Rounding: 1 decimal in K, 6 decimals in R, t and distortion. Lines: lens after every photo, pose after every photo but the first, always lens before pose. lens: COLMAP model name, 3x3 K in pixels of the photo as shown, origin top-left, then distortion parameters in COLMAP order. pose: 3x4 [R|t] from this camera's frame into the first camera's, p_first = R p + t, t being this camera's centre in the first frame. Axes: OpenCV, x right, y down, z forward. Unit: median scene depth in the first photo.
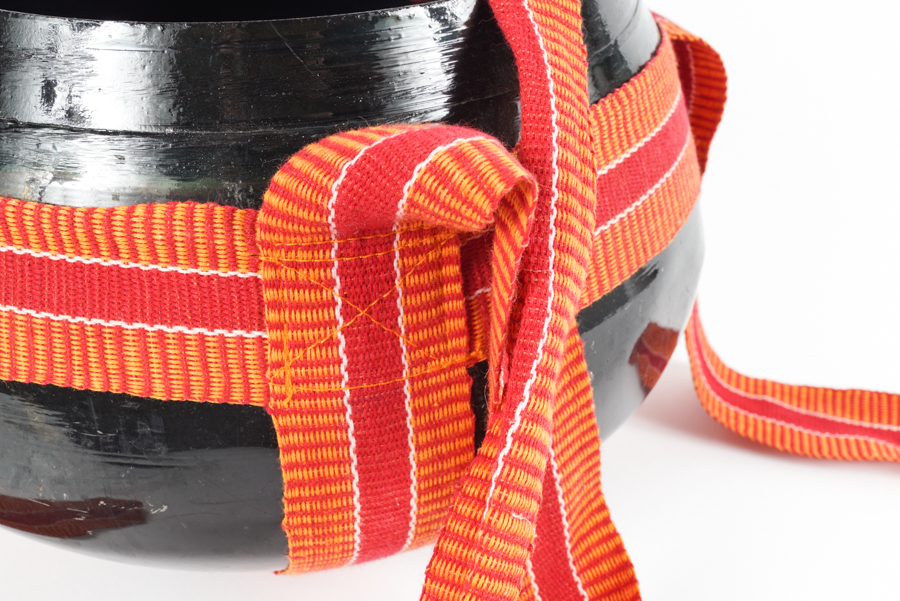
lens RADIAL K [[1178.7, 0, 476.8], [0, 1178.7, 303.4], [0, 0, 1]] dist [-0.040822, 0.000000]
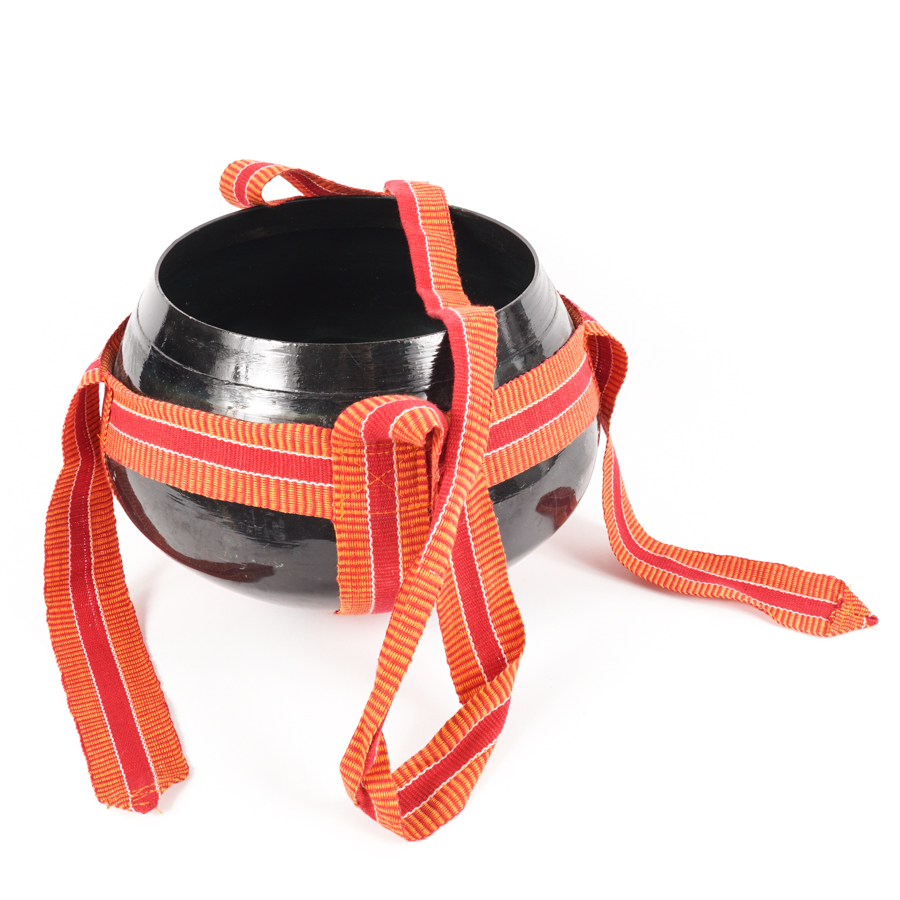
lens RADIAL K [[1121.7, 0, 448.2], [0, 1121.7, 449.0], [0, 0, 1]] dist [-0.022725, 0.000000]
pose [[0.989522, 0.064316, -0.129269, 0.291845], [-0.068650, 0.997209, -0.029354, 0.004779], [0.127021, 0.037920, 0.991175, -1.020329]]
